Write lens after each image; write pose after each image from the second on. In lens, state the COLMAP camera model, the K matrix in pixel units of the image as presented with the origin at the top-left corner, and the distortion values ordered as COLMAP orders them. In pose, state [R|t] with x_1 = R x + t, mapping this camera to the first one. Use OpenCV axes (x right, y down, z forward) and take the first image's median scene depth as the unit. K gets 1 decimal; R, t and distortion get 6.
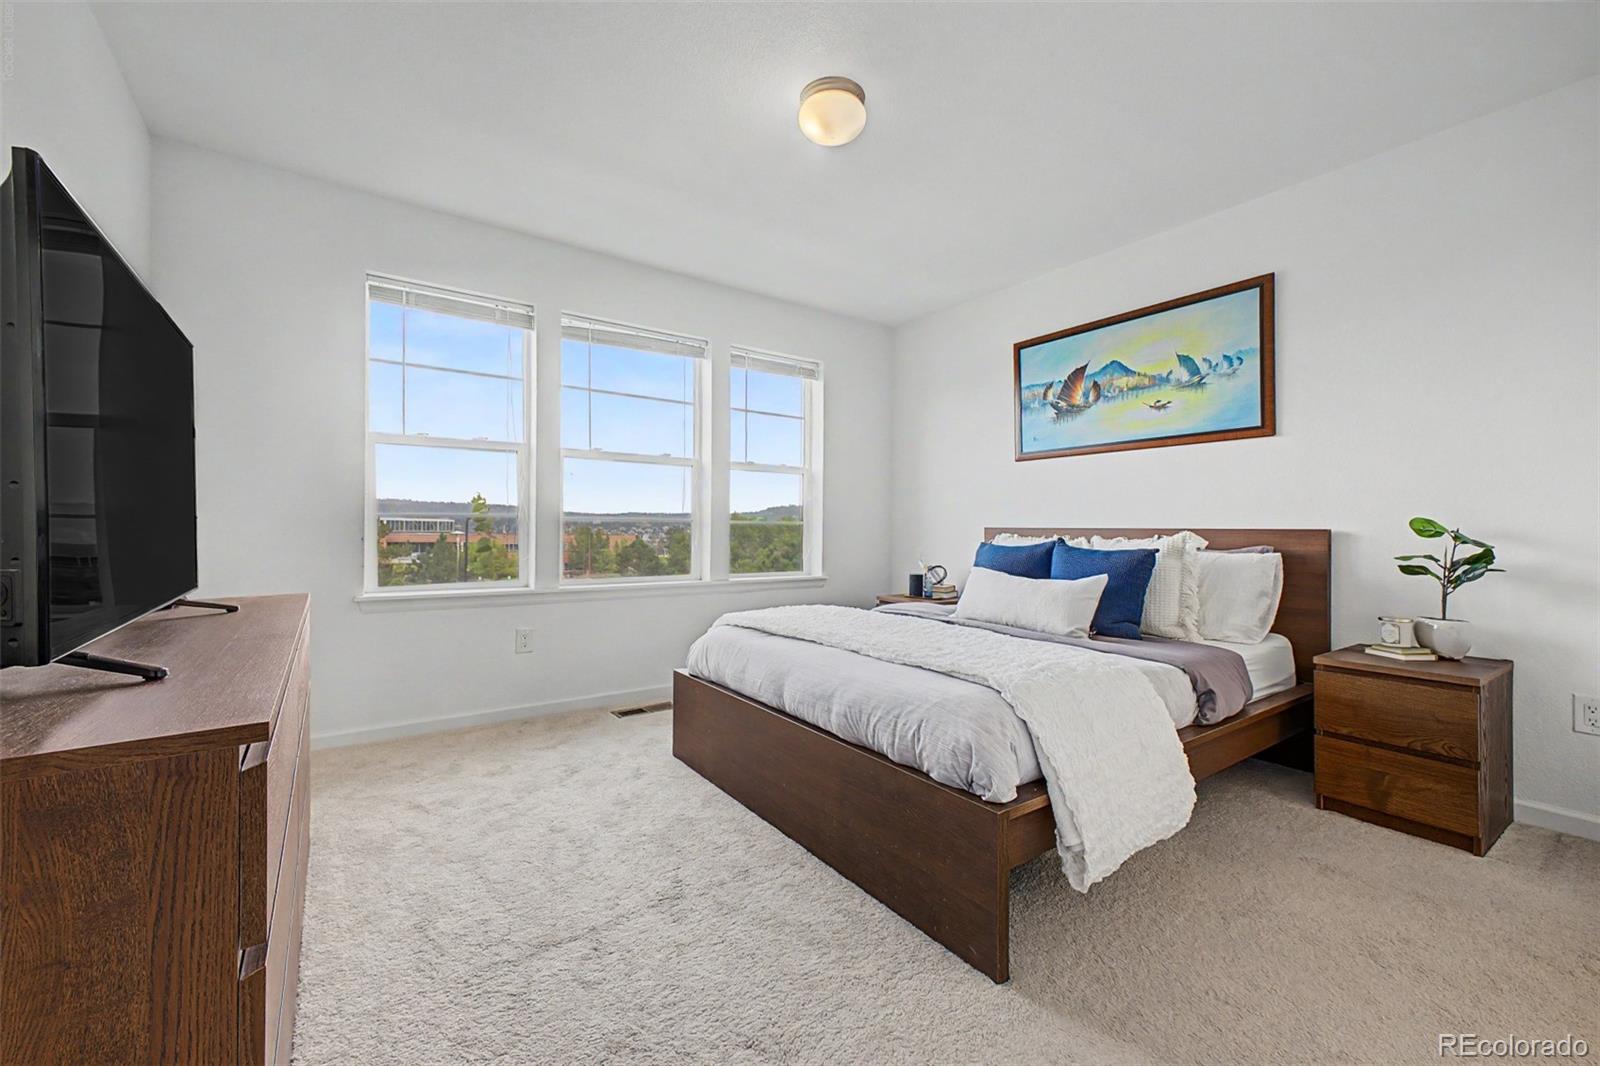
lens RADIAL K [[633.2, 0, 801.3], [0, 633.2, 531.5], [0, 0, 1]] dist [0.018518, -0.001095]
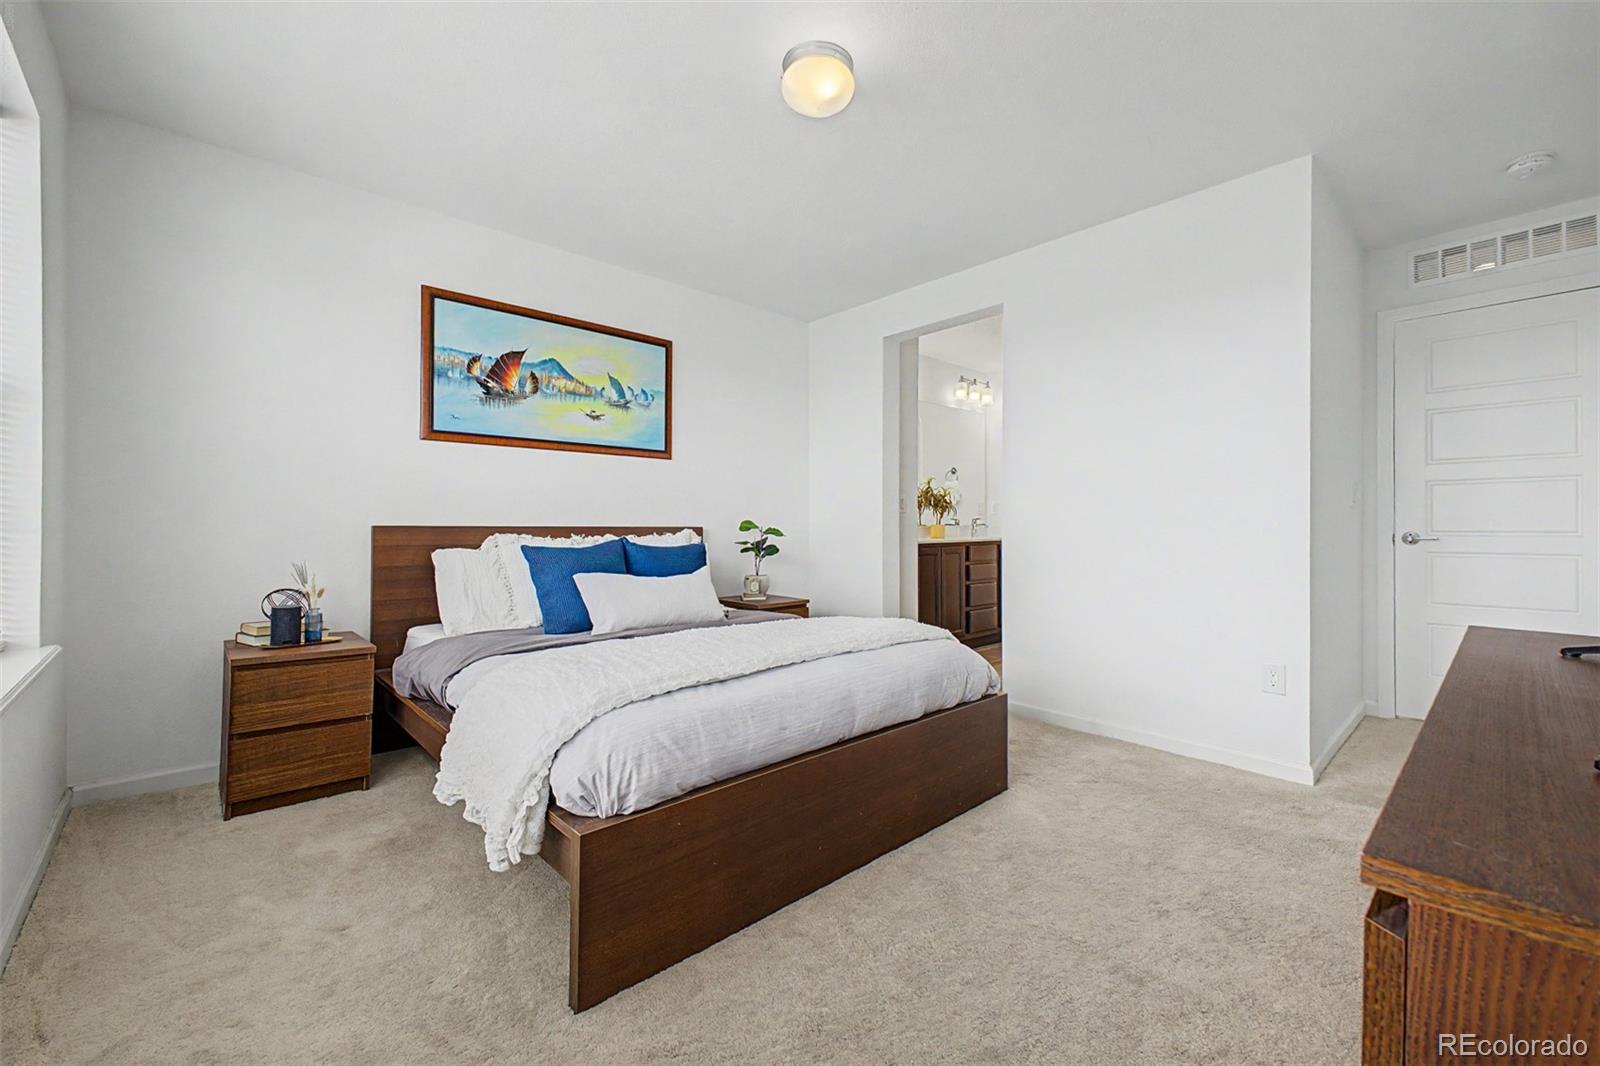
lens RADIAL K [[633.2, 0, 812.8], [0, 633.2, 529.1], [0, 0, 1]] dist [0.018518, -0.001095]
pose [[-0.113650, -0.007259, 0.993494, -0.570440], [0.004605, 0.999959, 0.007833, -0.007110], [-0.993510, 0.005466, -0.113612, 0.737894]]
